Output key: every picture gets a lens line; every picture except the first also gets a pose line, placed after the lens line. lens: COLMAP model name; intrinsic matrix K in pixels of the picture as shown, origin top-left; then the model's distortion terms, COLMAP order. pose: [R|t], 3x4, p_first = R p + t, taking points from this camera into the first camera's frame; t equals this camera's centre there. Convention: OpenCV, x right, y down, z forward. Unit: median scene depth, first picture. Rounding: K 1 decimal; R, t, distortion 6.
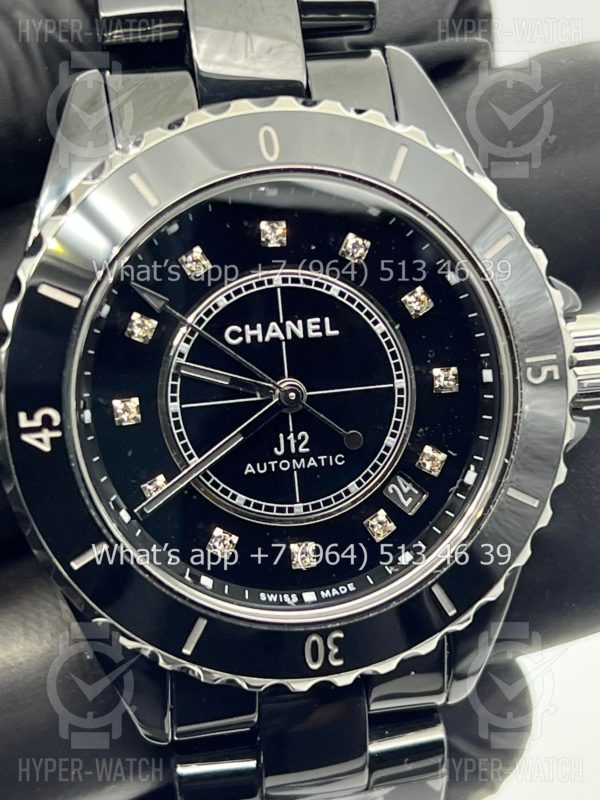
lens RADIAL K [[1902.1, 0, 293.7], [0, 1902.1, 394.3], [0, 0, 1]] dist [0.296228, 0.000000]
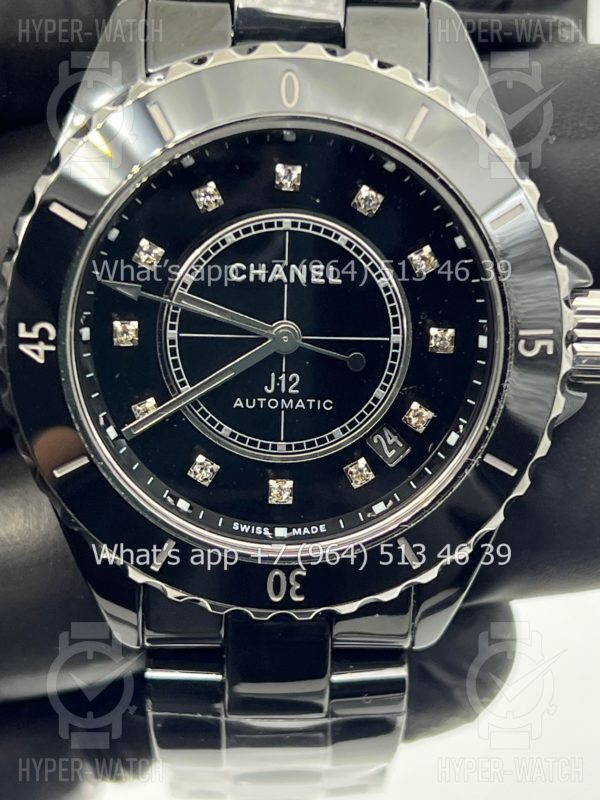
lens RADIAL K [[1902.1, 0, 299.6], [0, 1902.1, 398.2], [0, 0, 1]] dist [0.296228, 0.000000]
pose [[0.985320, 0.132189, -0.108026, 0.120485], [-0.122601, 0.988269, 0.091068, -0.061193], [0.118797, -0.076488, 0.989968, -0.016689]]
